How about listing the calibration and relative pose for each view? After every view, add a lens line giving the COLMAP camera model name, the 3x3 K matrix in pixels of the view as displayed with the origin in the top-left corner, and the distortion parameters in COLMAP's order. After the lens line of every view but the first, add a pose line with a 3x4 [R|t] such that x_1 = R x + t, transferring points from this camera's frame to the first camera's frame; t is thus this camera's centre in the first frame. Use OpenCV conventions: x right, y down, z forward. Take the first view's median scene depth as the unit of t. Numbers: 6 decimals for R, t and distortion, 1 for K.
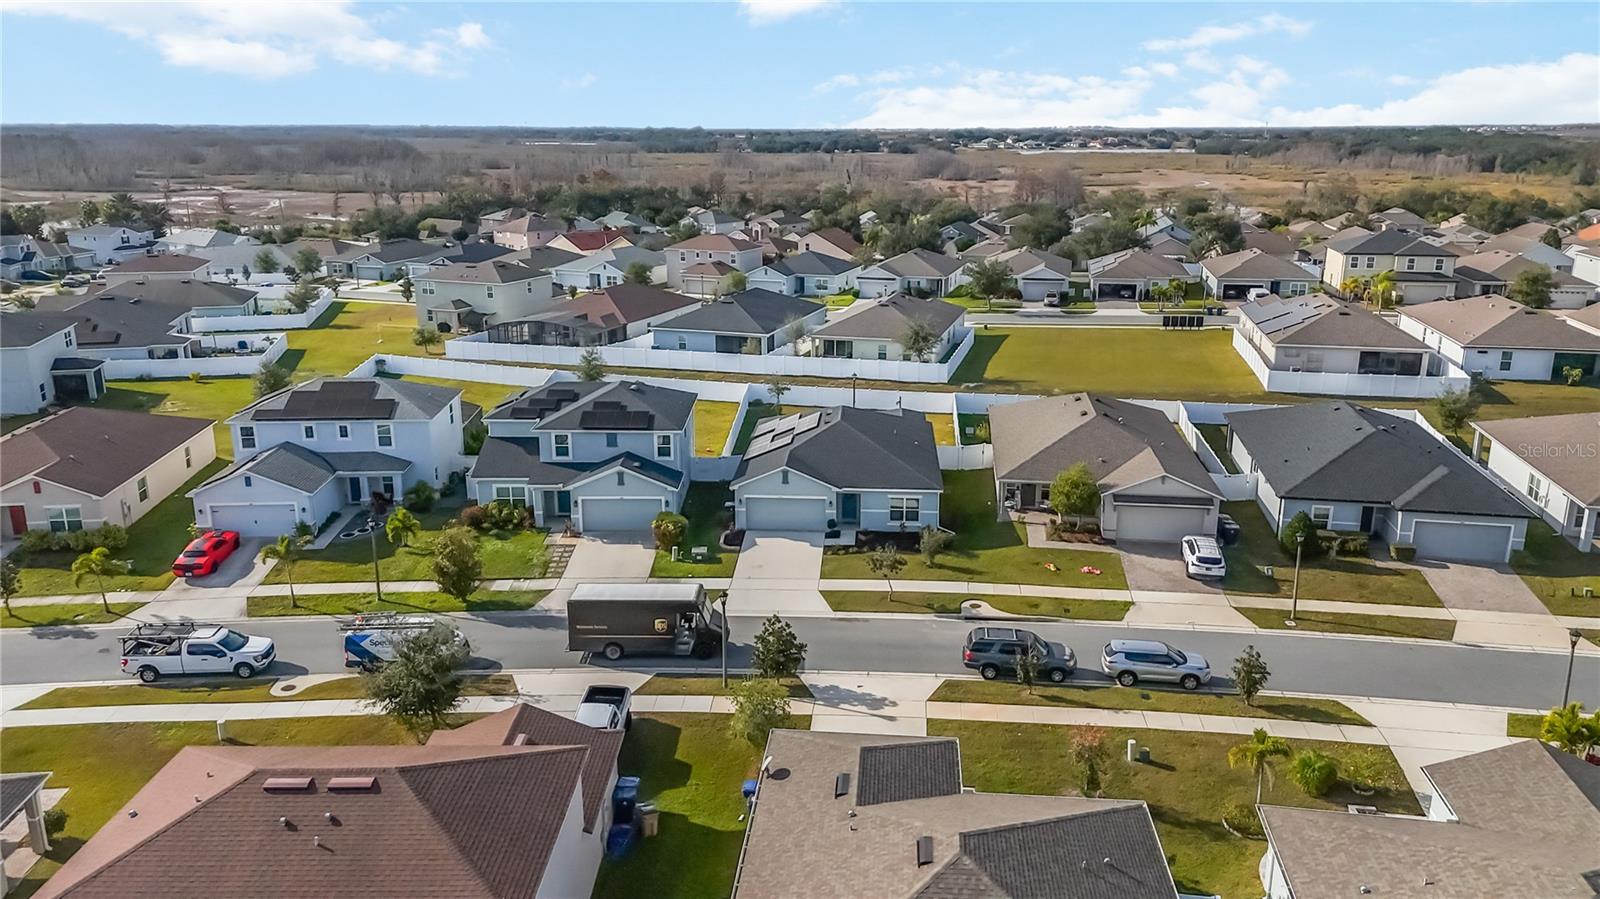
lens RADIAL K [[1167.4, 0, 808.3], [0, 1167.4, 449.9], [0, 0, 1]] dist [0.132662, -0.000581]
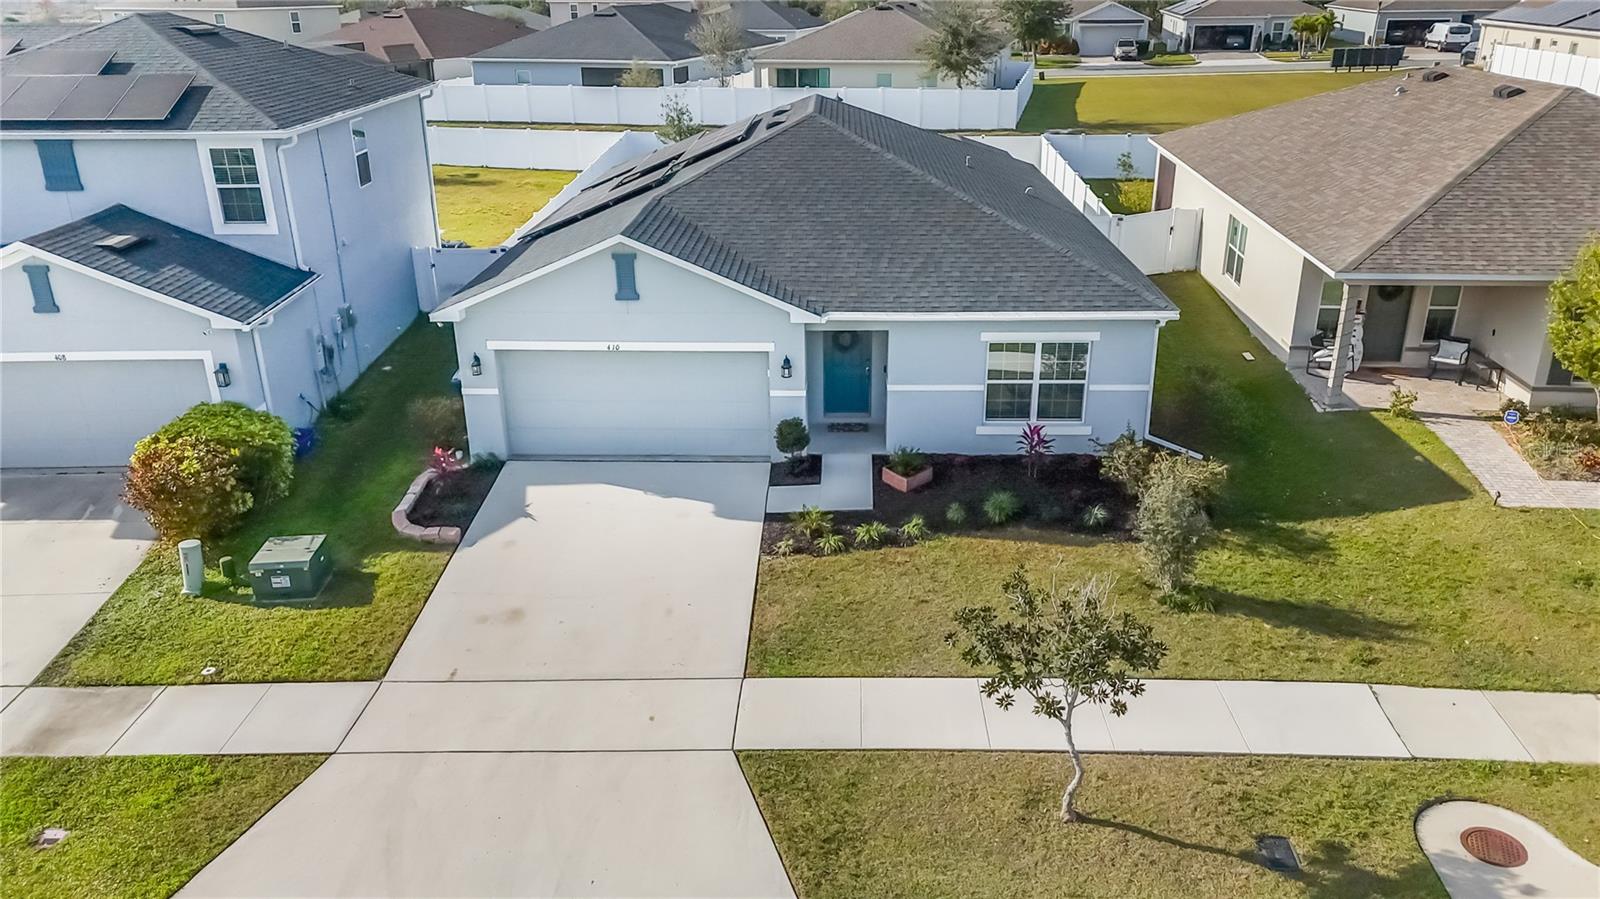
lens RADIAL K [[1177.0, 0, 807.1], [0, 1177.0, 447.7], [0, 0, 1]] dist [0.067632, -0.056833]
pose [[0.999476, -0.020121, 0.025374, 0.016350], [0.017158, 0.993557, 0.112028, 0.033478], [-0.027465, -0.111534, 0.993381, 0.704614]]
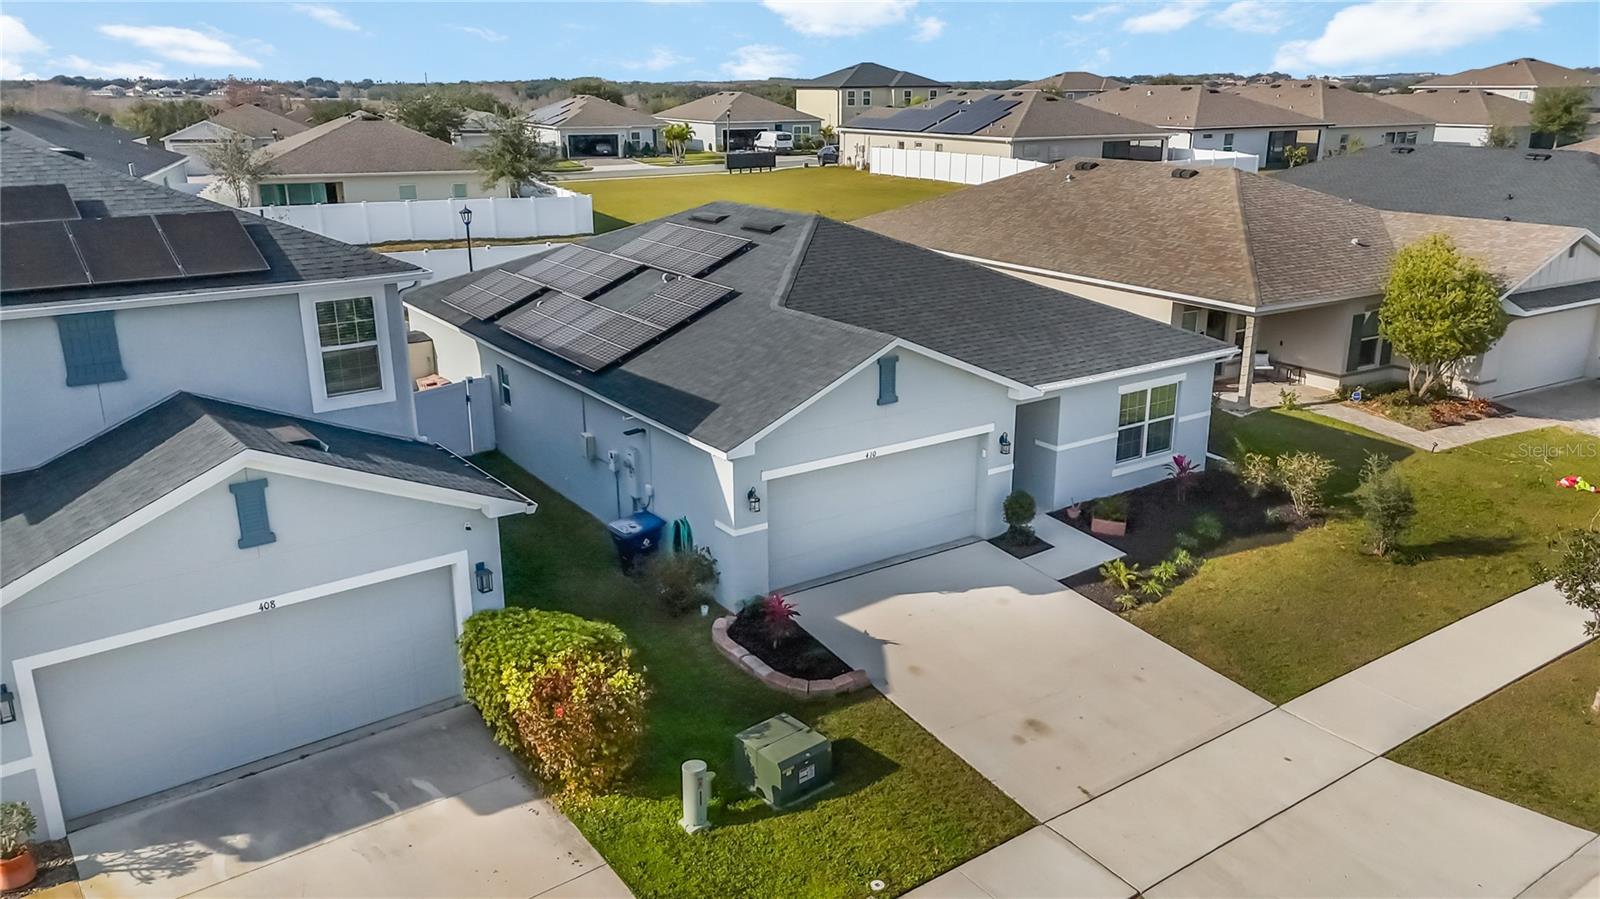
lens RADIAL K [[1177.0, 0, 807.1], [0, 1177.0, 447.7], [0, 0, 1]] dist [0.067632, -0.056833]
pose [[0.787119, -0.184726, 0.588490, -0.203535], [0.166609, 0.982309, 0.085503, 0.012048], [-0.593874, 0.030747, 0.803971, 0.781834]]
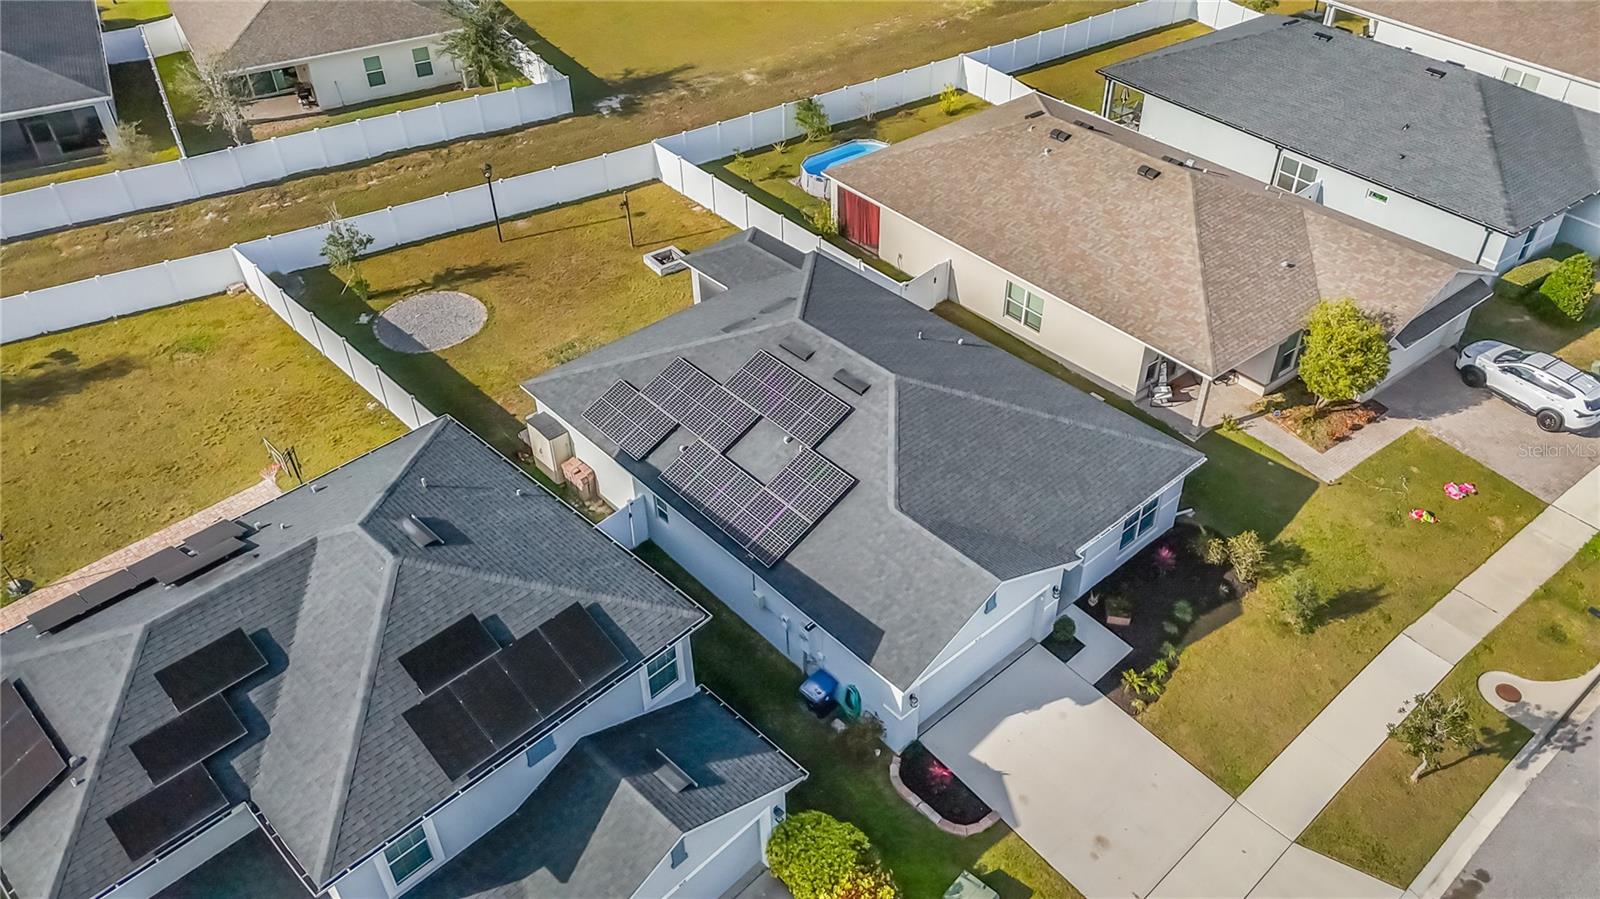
lens RADIAL K [[1177.0, 0, 807.1], [0, 1177.0, 447.7], [0, 0, 1]] dist [0.067632, -0.056833]
pose [[0.702678, -0.450605, 0.550635, -0.270953], [0.202896, 0.868667, 0.451942, -0.224319], [-0.681966, -0.205848, 0.701818, 0.759075]]
